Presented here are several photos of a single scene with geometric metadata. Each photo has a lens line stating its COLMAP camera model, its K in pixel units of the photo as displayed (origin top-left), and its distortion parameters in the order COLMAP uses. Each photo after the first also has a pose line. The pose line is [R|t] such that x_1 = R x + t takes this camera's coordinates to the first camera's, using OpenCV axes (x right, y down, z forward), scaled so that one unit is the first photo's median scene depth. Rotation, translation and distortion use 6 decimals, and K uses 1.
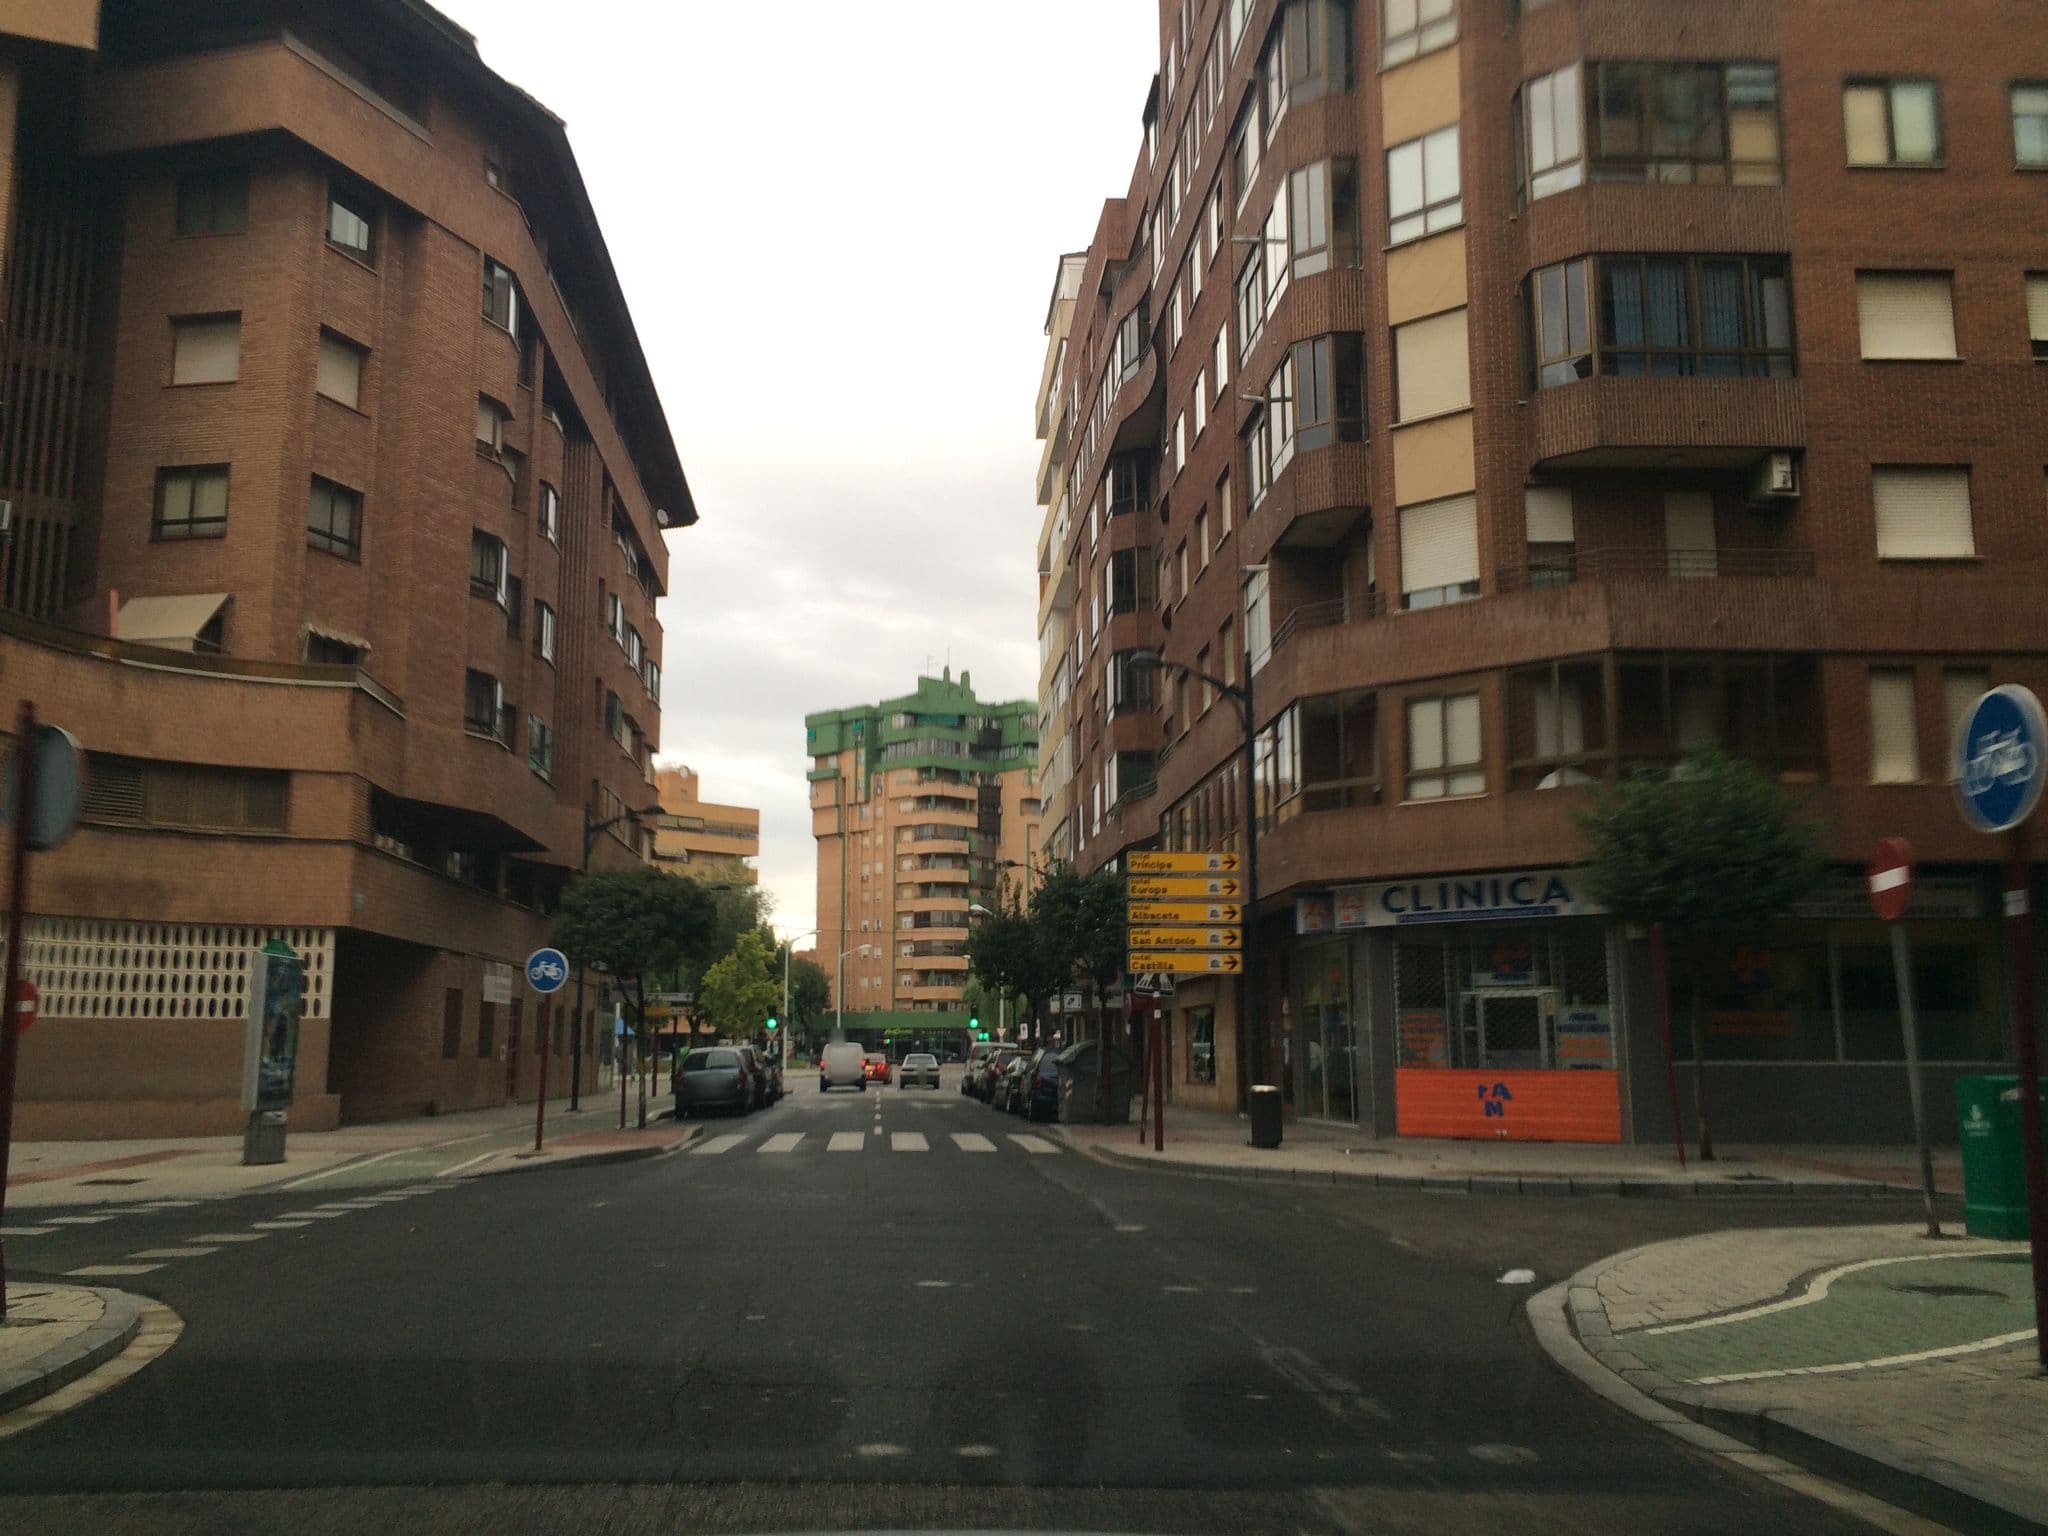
lens RADIAL K [[1646.1, 0, 1024.0], [0, 1646.1, 768.0], [0, 0, 1]] dist [-0.122990, -0.000291]
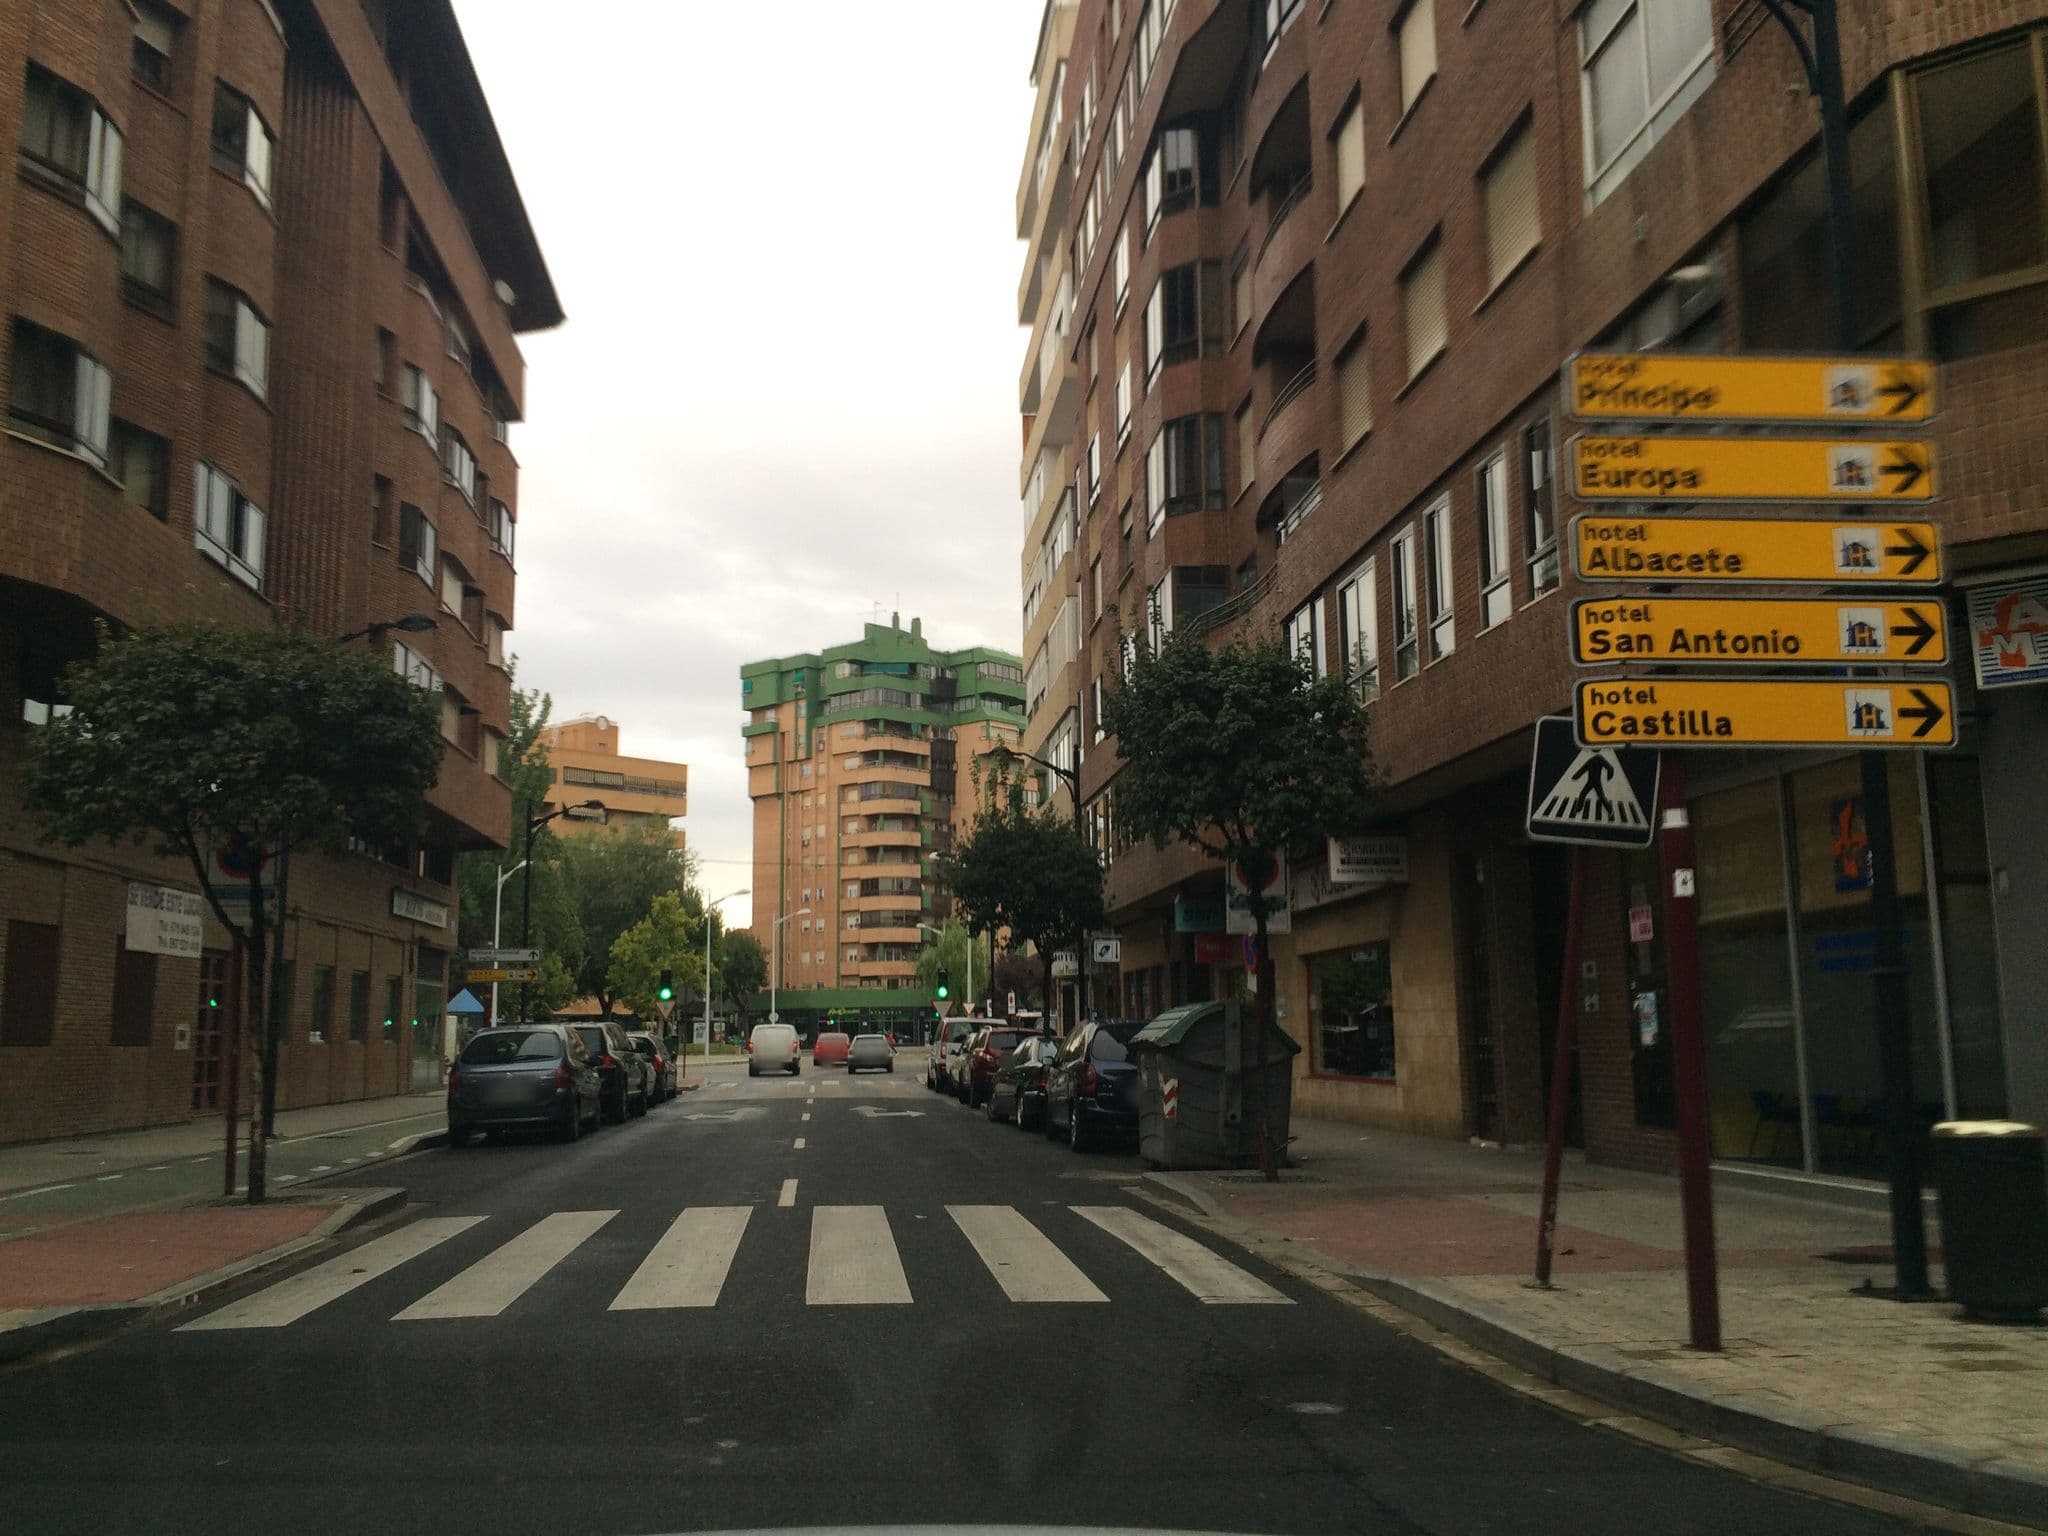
lens RADIAL K [[1647.0, 0, 1015.4], [0, 1647.0, 811.7], [0, 0, 1]] dist [0.002032, -0.002228]
pose [[0.999626, -0.001530, 0.027293, -0.009630], [0.000507, 0.999297, 0.037475, 0.025121], [-0.027331, -0.037447, 0.998925, 0.140619]]
